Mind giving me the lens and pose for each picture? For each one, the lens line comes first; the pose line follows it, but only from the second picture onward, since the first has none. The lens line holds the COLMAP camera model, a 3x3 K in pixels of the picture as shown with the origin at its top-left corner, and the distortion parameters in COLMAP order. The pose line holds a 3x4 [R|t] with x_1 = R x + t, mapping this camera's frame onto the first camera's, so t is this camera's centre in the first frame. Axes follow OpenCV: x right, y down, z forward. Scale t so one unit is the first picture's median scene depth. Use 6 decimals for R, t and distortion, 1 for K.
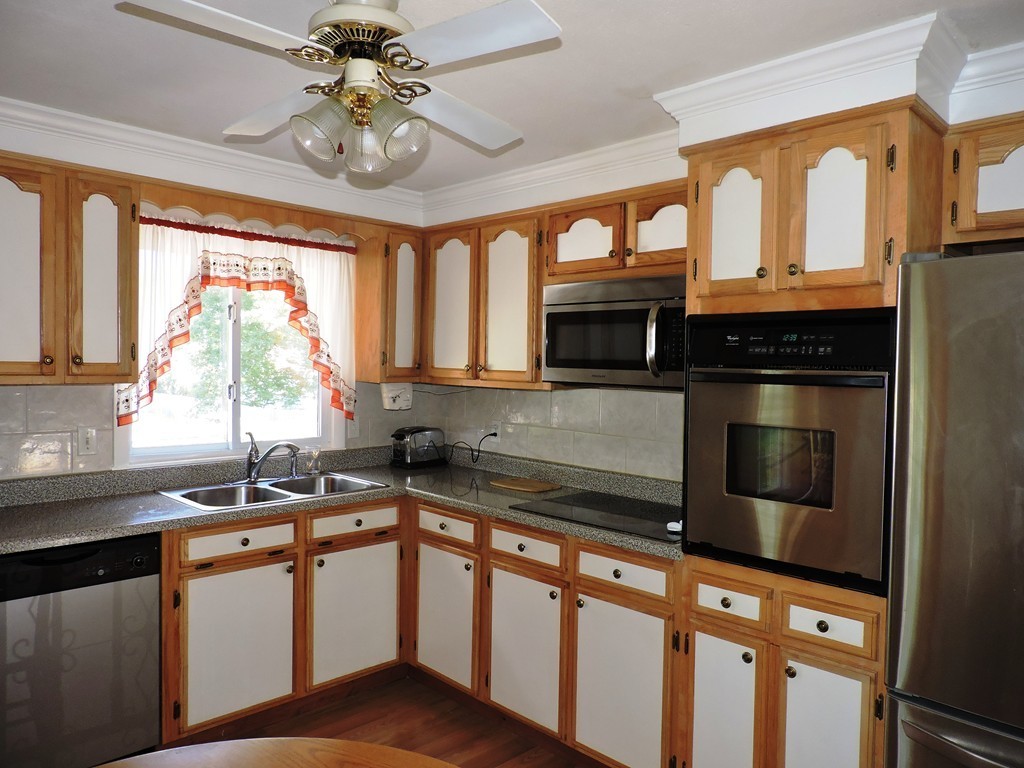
lens RADIAL K [[725.8, 0, 506.0], [0, 725.8, 387.4], [0, 0, 1]] dist [-0.019947, -0.003148]
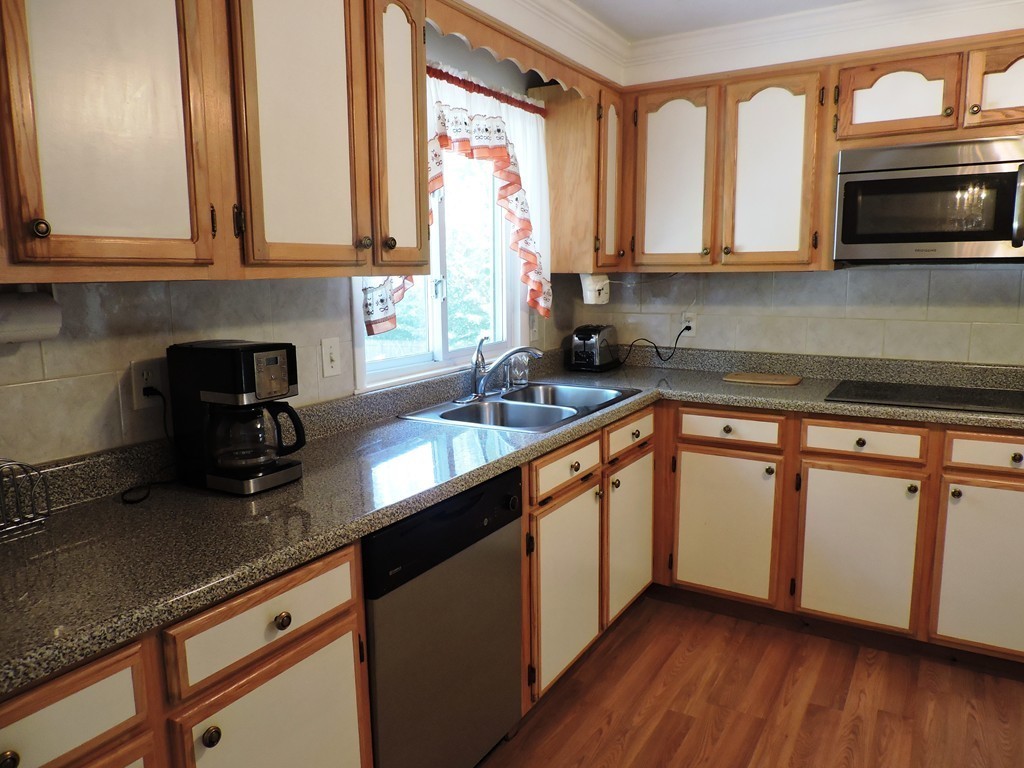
lens RADIAL K [[725.8, 0, 506.0], [0, 725.8, 387.4], [0, 0, 1]] dist [-0.019947, -0.003148]
pose [[0.969820, -0.071483, 0.233109, -0.572352], [0.042387, 0.990929, 0.127523, 0.016273], [-0.240111, -0.113794, 0.964053, 0.221645]]
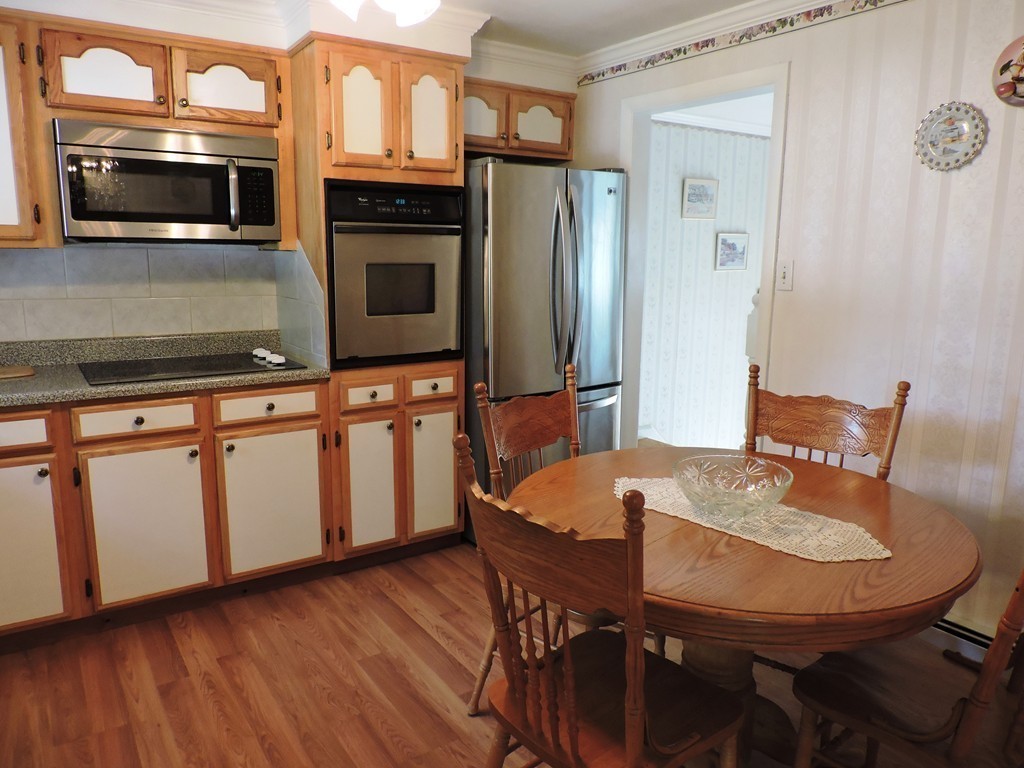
lens RADIAL K [[727.7, 0, 517.1], [0, 727.7, 388.3], [0, 0, 1]] dist [-0.017331, -0.002257]
pose [[0.177177, -0.202109, 0.963203, -0.710506], [0.023327, 0.979274, 0.201191, 0.006978], [-0.983902, -0.013178, 0.178220, 0.339653]]
